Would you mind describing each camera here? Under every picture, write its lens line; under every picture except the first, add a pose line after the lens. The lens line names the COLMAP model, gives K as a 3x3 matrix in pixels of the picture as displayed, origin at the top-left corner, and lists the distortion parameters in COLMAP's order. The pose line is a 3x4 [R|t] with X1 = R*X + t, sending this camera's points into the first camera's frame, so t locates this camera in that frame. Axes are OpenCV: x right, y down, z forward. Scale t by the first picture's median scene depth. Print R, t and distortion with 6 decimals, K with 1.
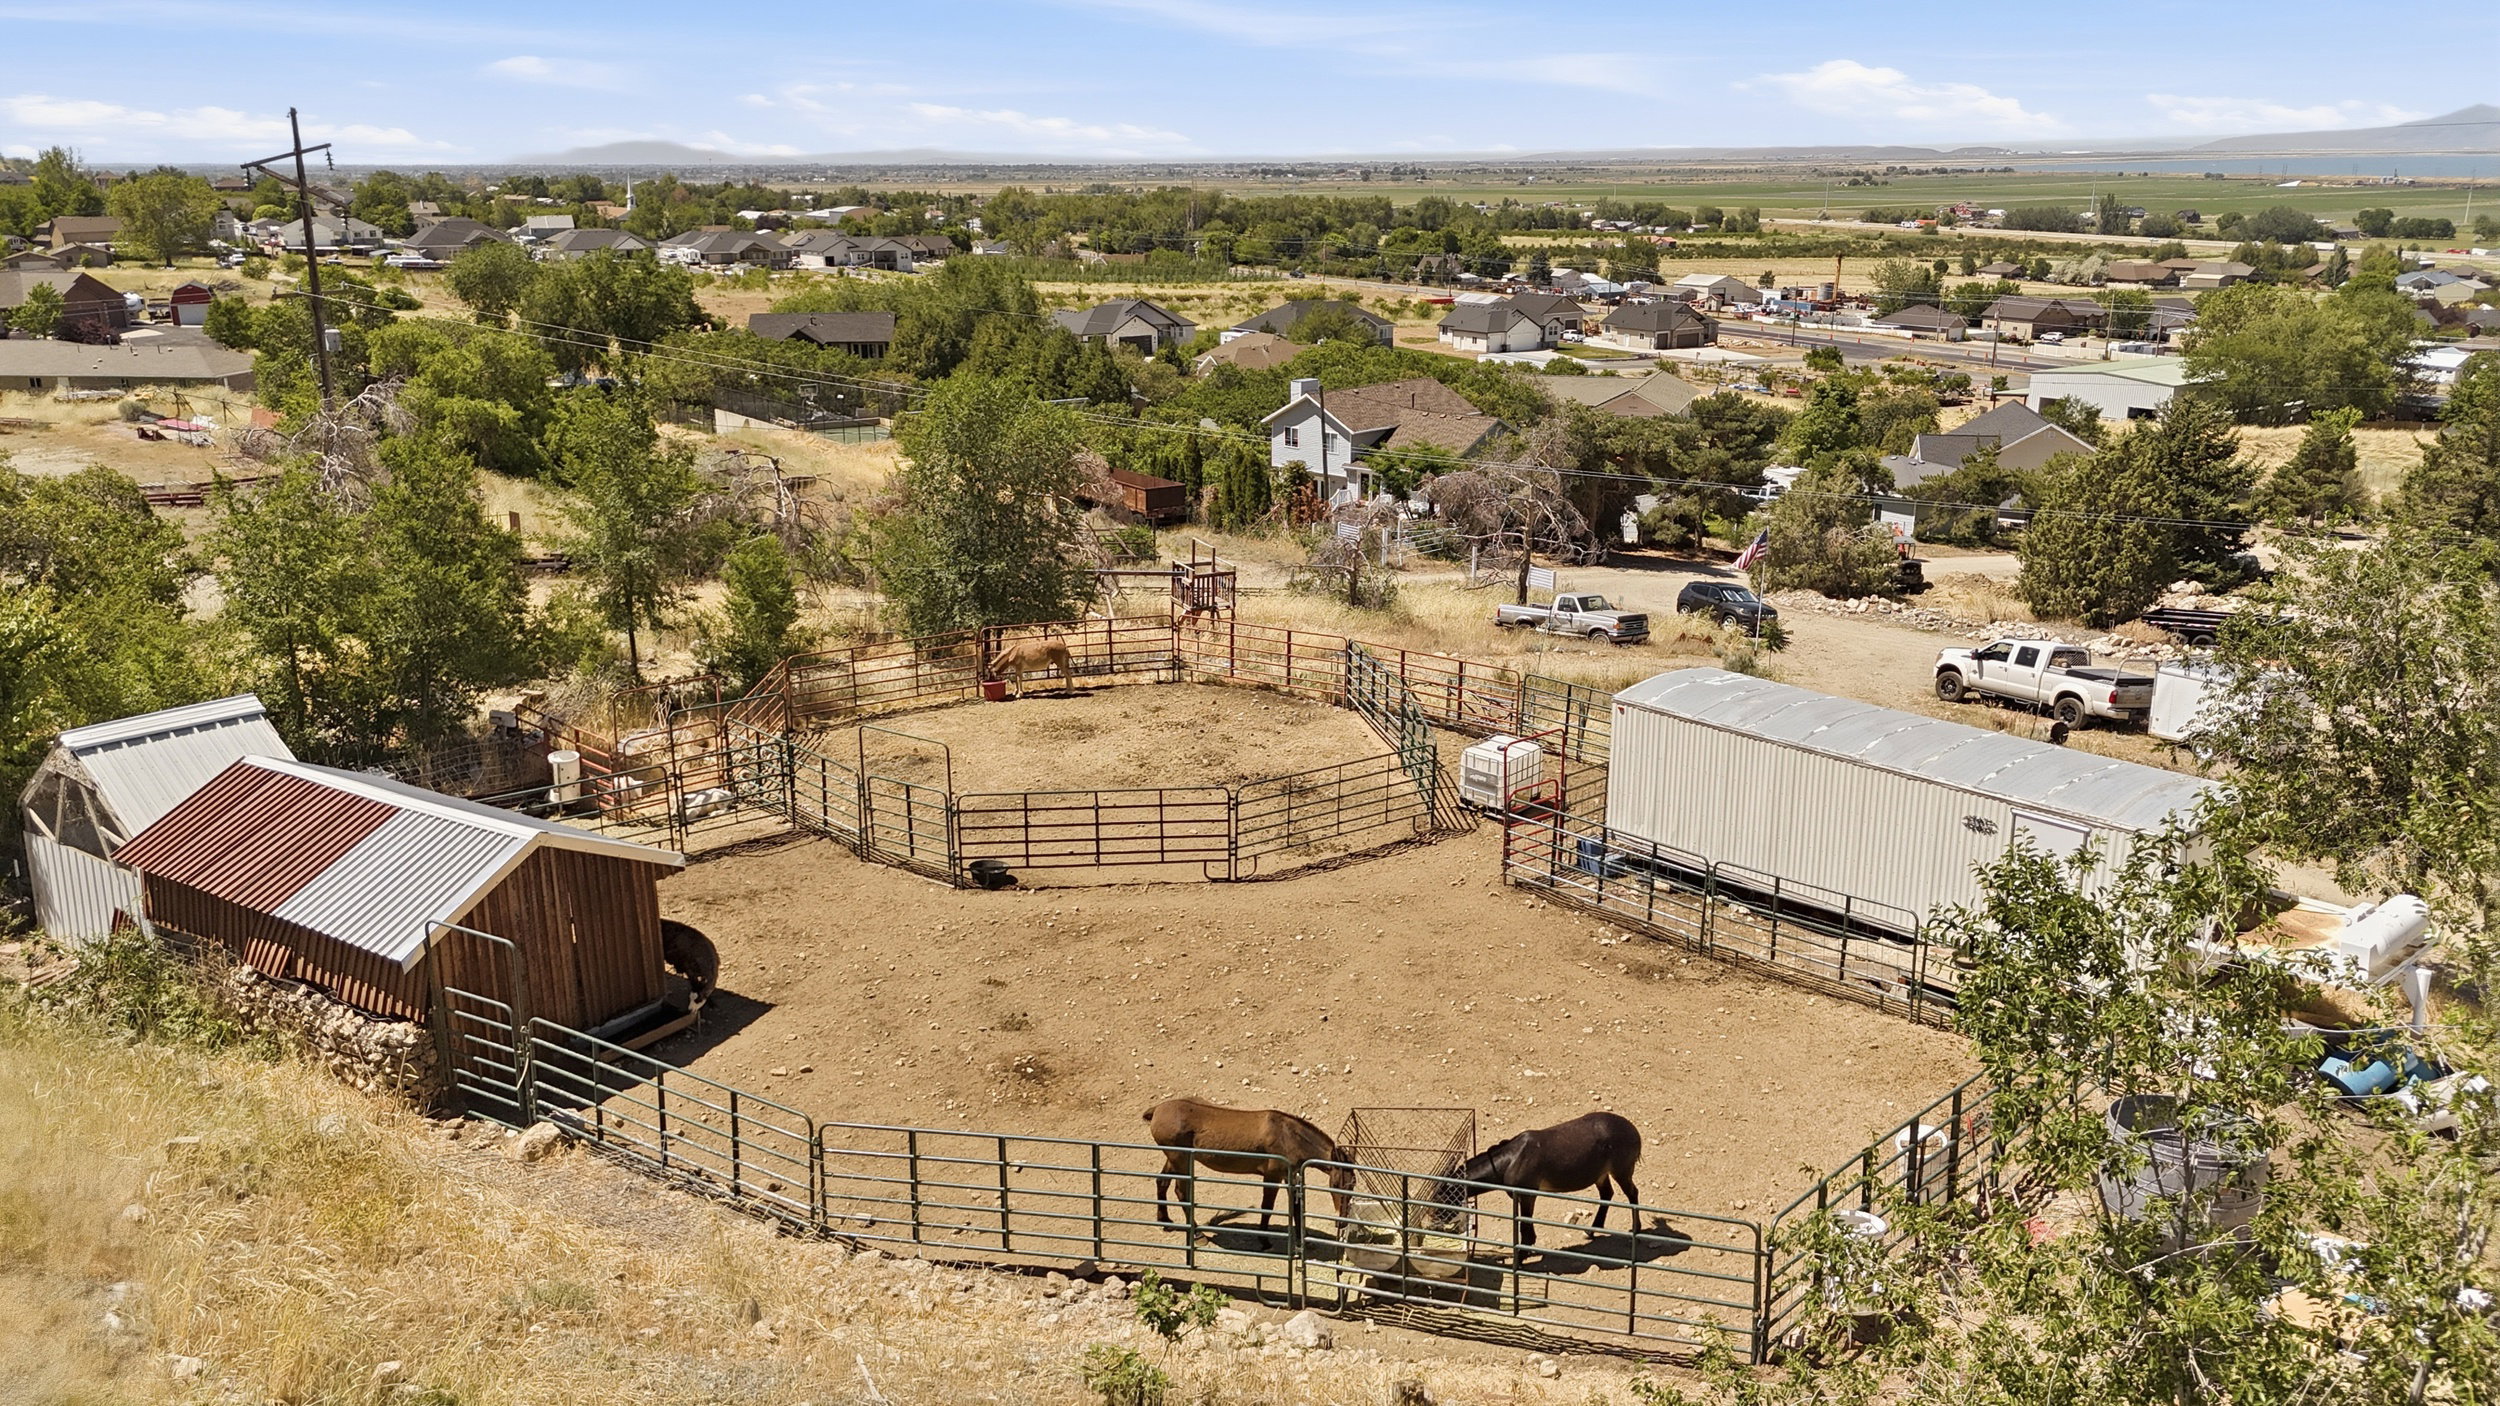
lens RADIAL K [[1834.4, 0, 1254.1], [0, 1834.4, 700.1], [0, 0, 1]] dist [0.047955, -0.003537]
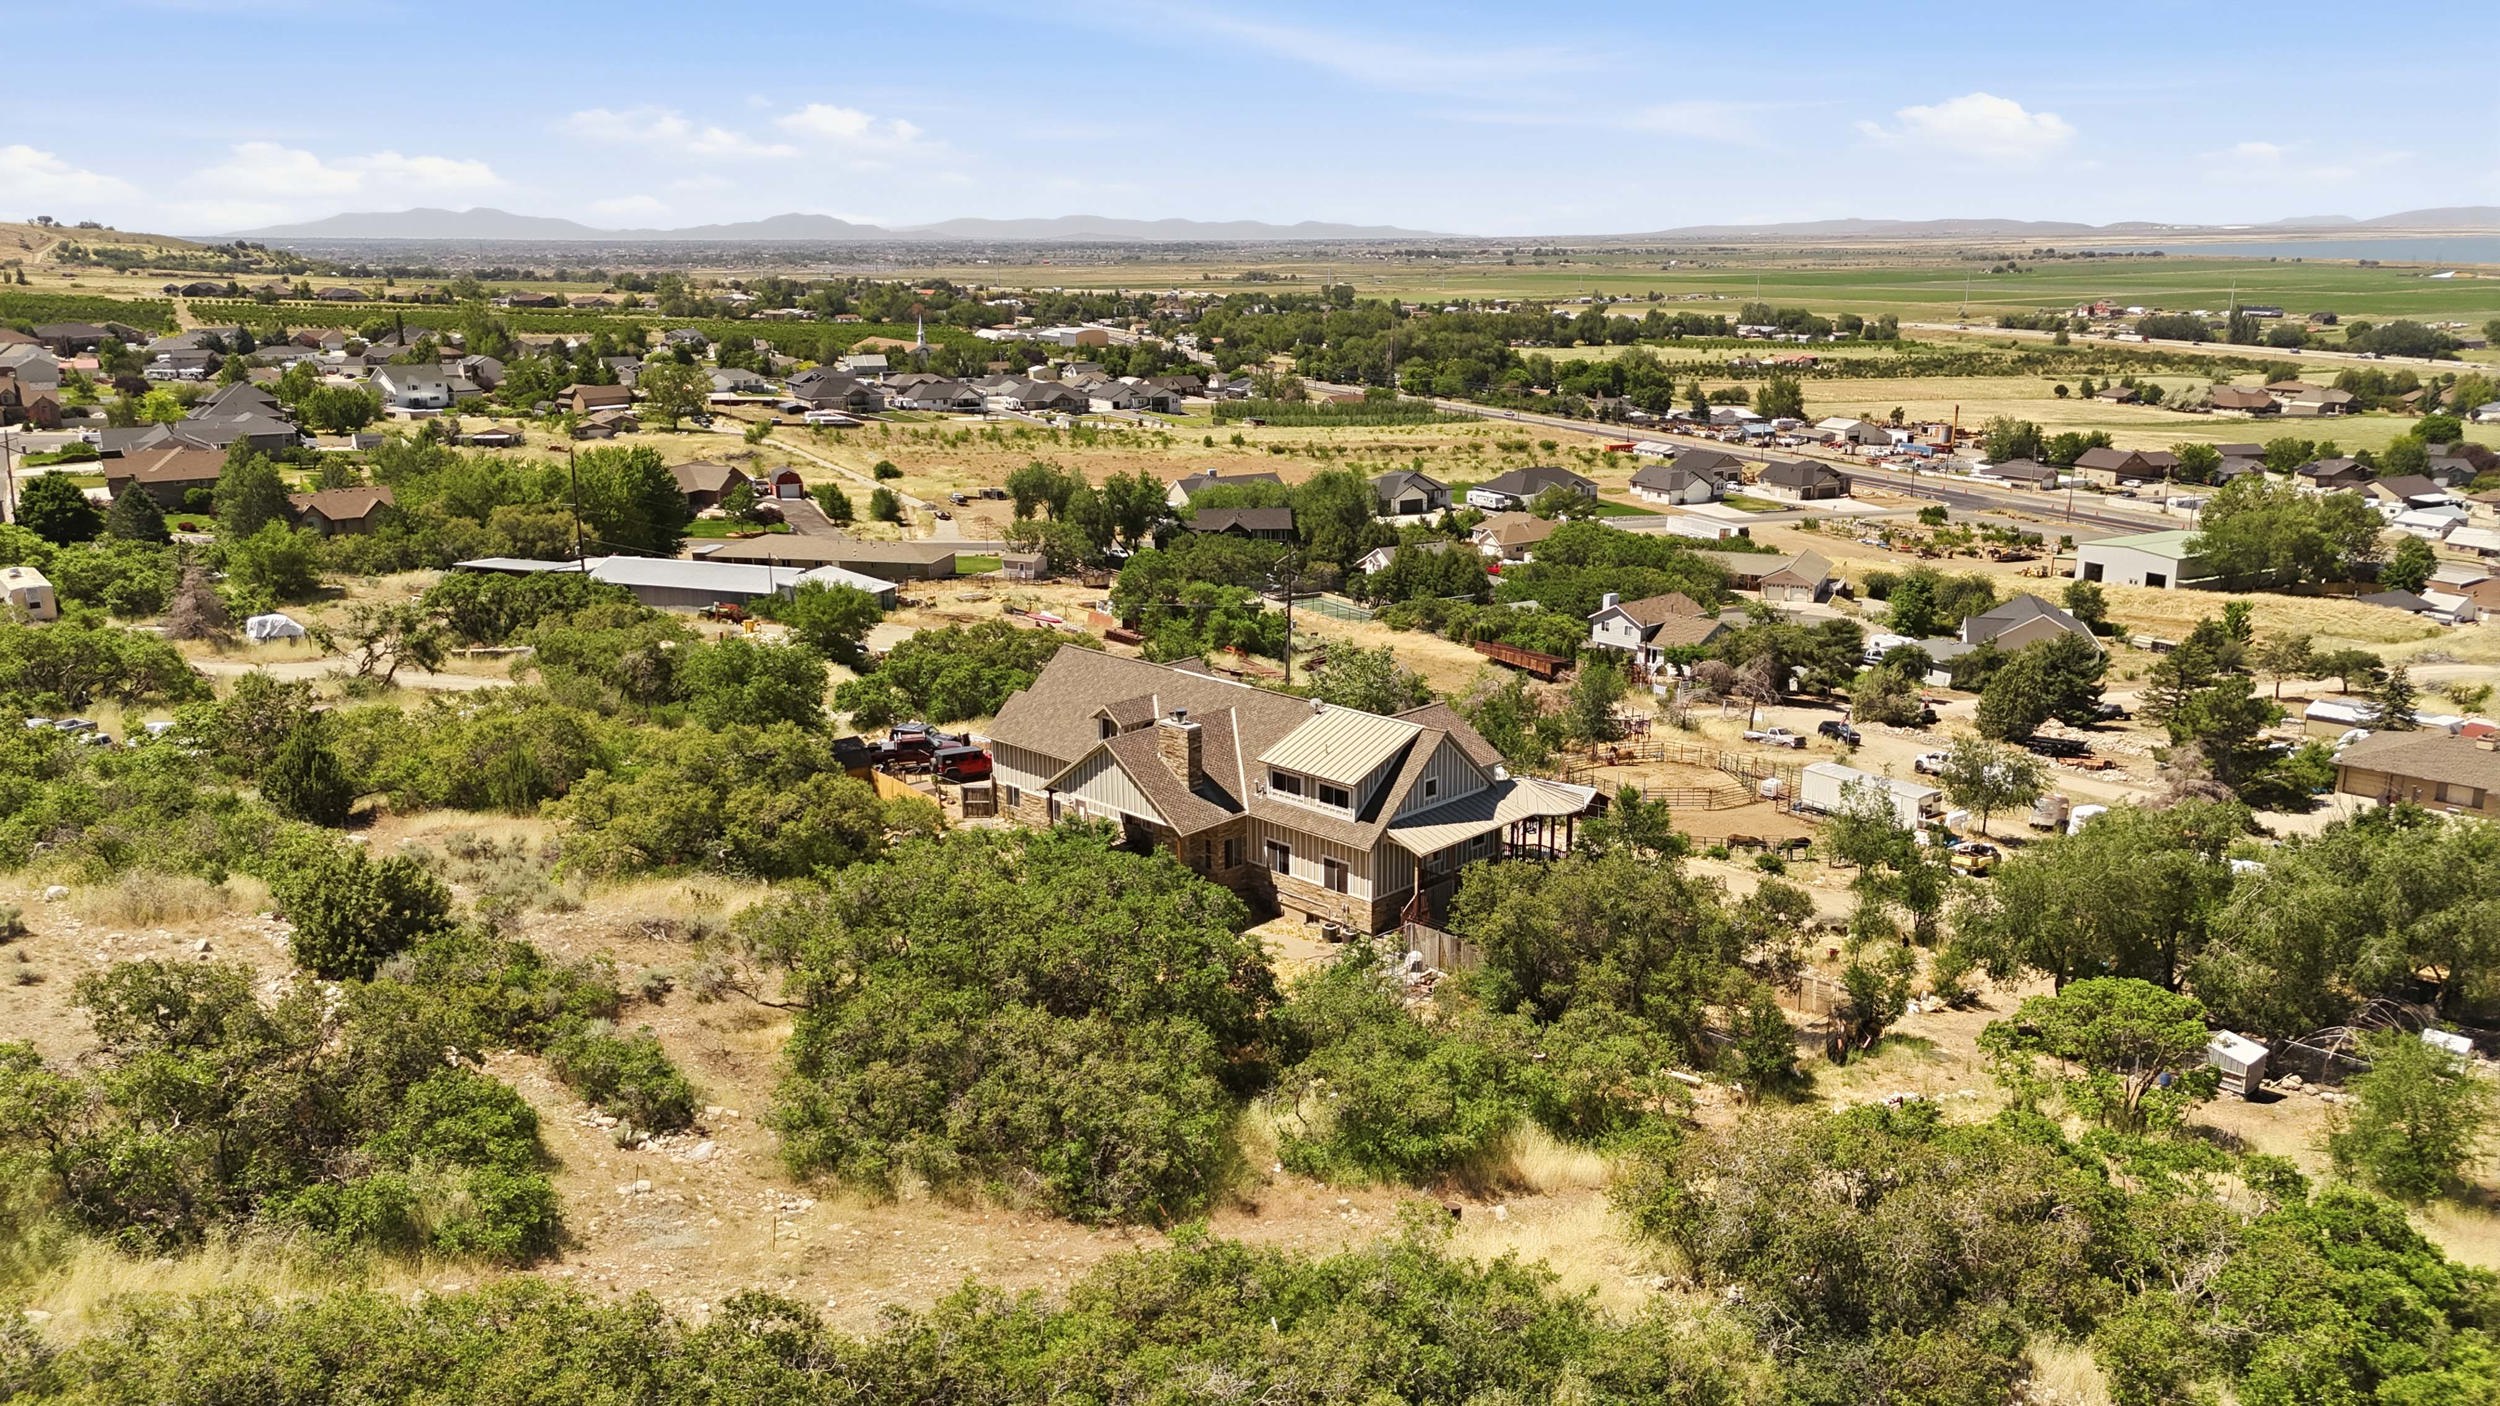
lens RADIAL K [[1834.4, 0, 1244.2], [0, 1834.4, 707.7], [0, 0, 1]] dist [0.047955, -0.003537]
pose [[0.997091, 0.016829, -0.074335, -0.061012], [-0.019181, 0.999334, -0.031040, 0.001107], [0.073763, 0.032376, 0.996750, -0.261820]]
